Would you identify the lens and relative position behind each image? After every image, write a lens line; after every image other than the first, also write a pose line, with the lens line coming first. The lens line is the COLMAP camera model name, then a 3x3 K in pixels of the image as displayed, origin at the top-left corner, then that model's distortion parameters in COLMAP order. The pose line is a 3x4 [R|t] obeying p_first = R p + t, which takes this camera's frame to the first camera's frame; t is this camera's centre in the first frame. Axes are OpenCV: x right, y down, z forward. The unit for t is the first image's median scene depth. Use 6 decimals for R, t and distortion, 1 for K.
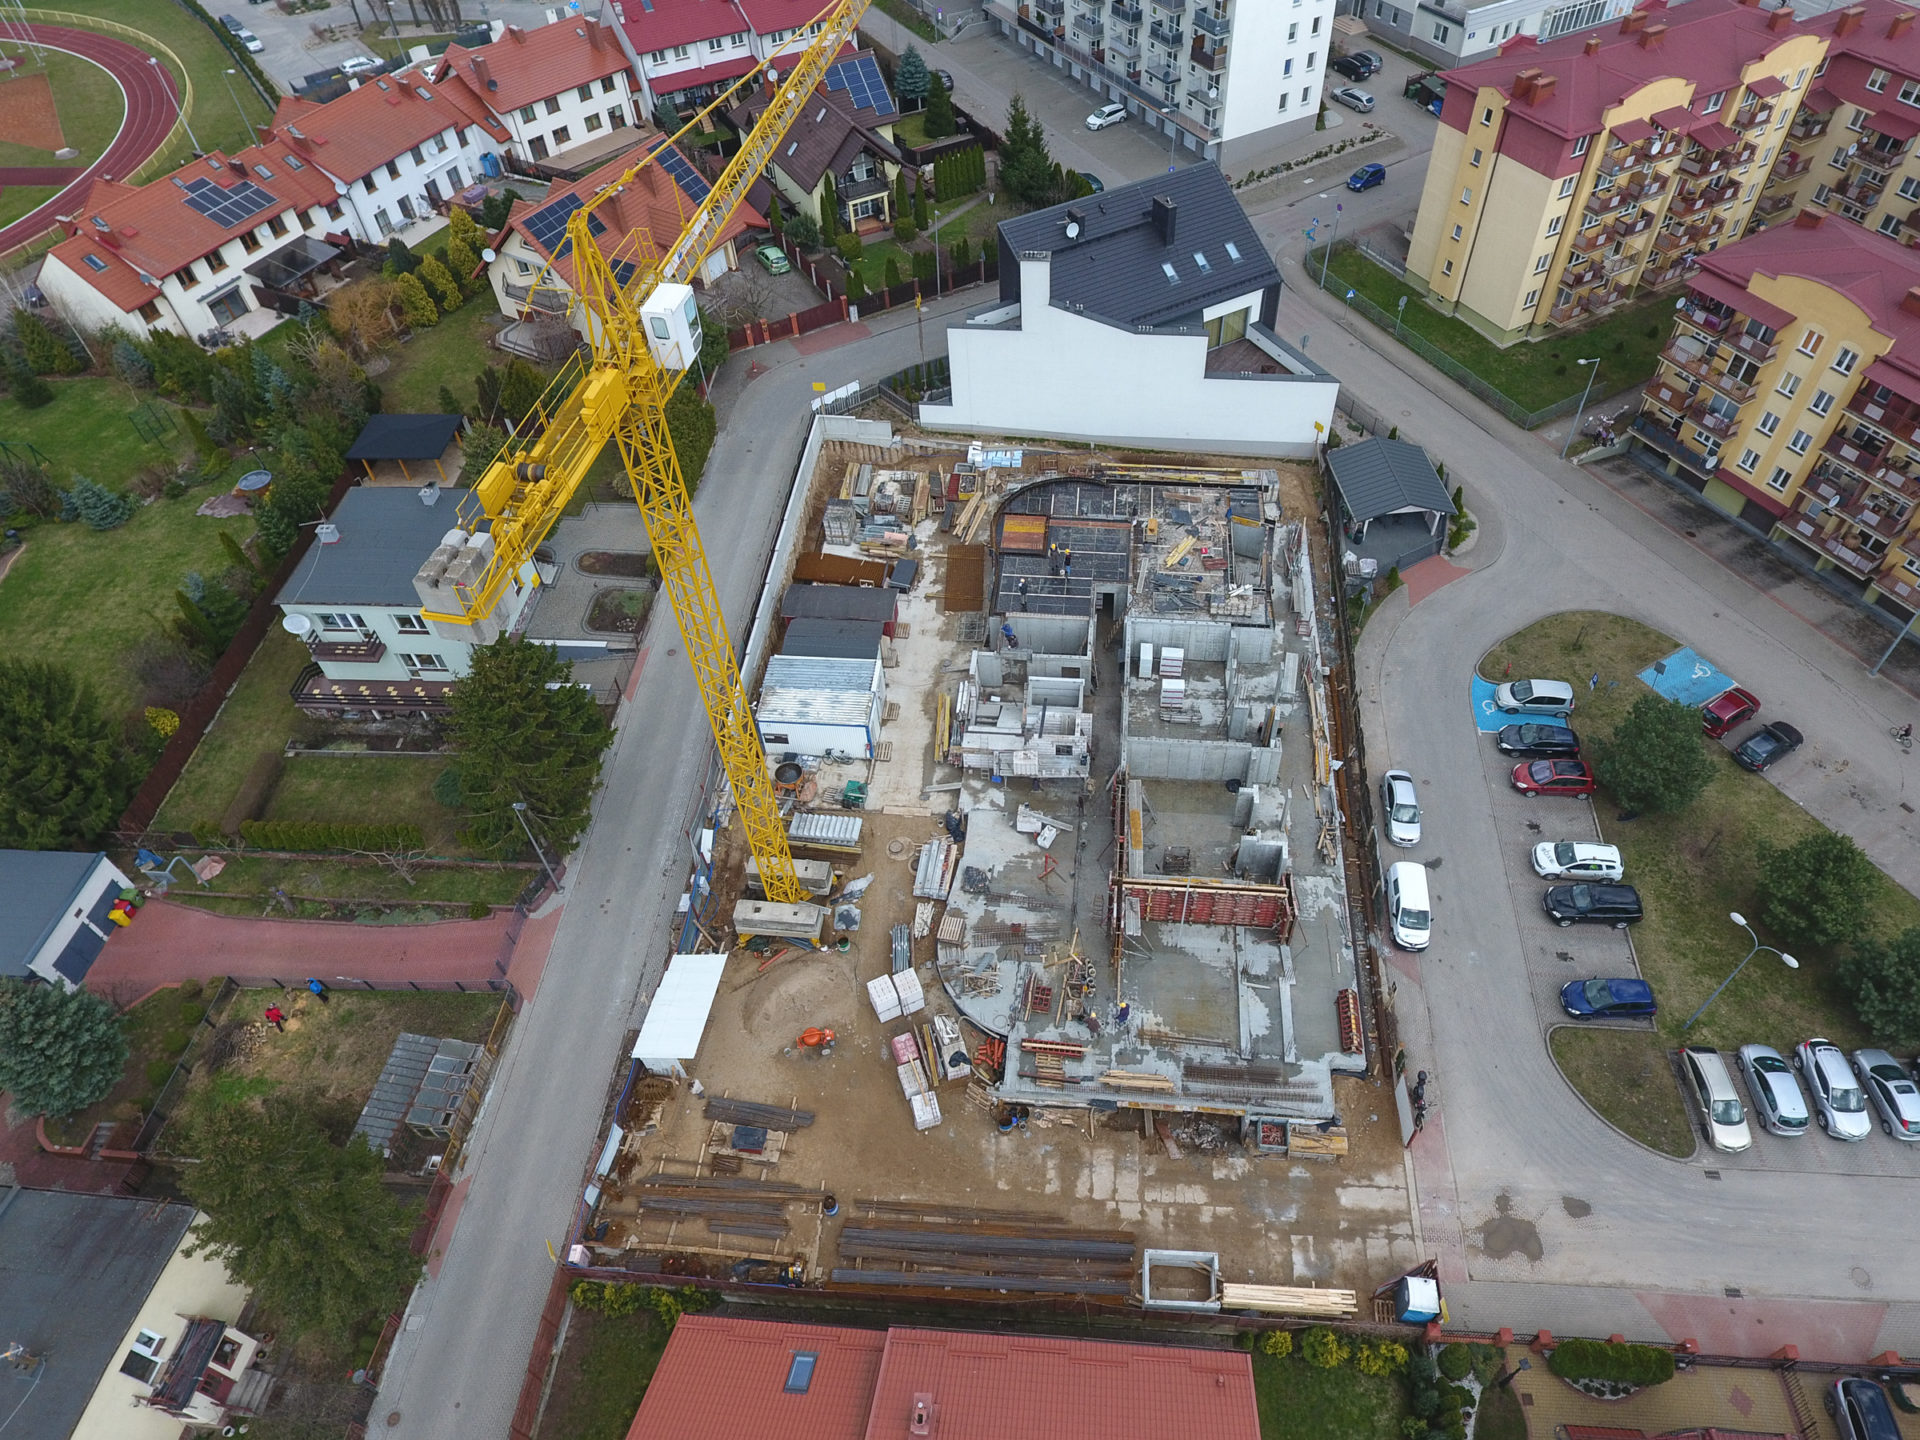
lens RADIAL K [[1196.8, 0, 1030.5], [0, 1196.8, 675.5], [0, 0, 1]] dist [0.004301, -0.000021]
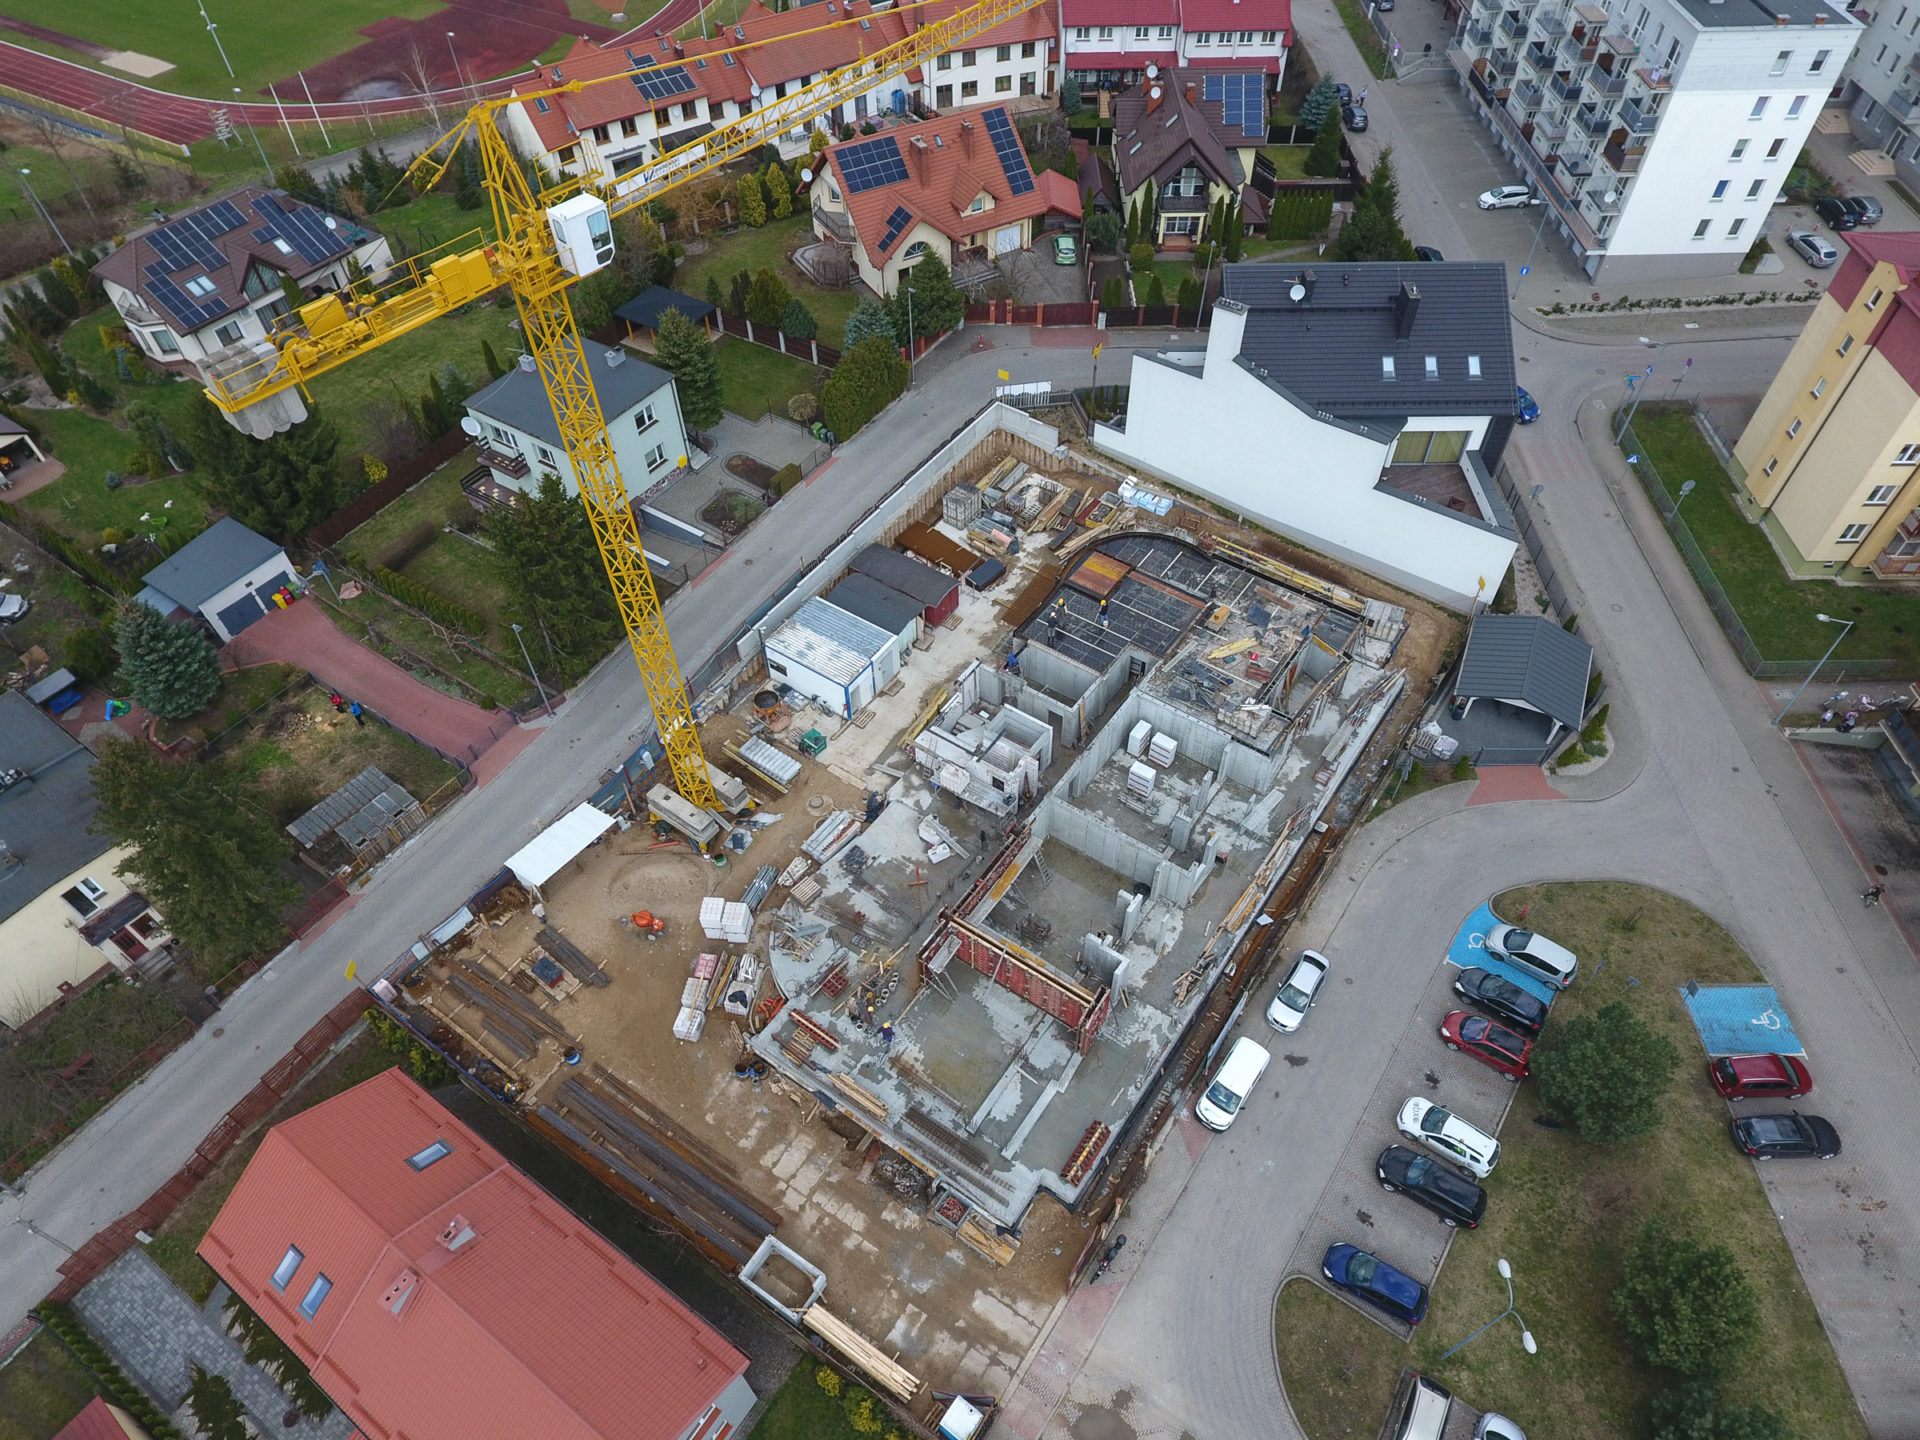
lens RADIAL K [[1171.2, 0, 968.1], [0, 1171.2, 750.4], [0, 0, 1]] dist [0.004355, -0.000897]
pose [[0.861745, 0.393744, -0.319940, 0.225799], [-0.375961, 0.919039, 0.118410, -0.050647], [0.340661, 0.018246, 0.940009, 0.054539]]
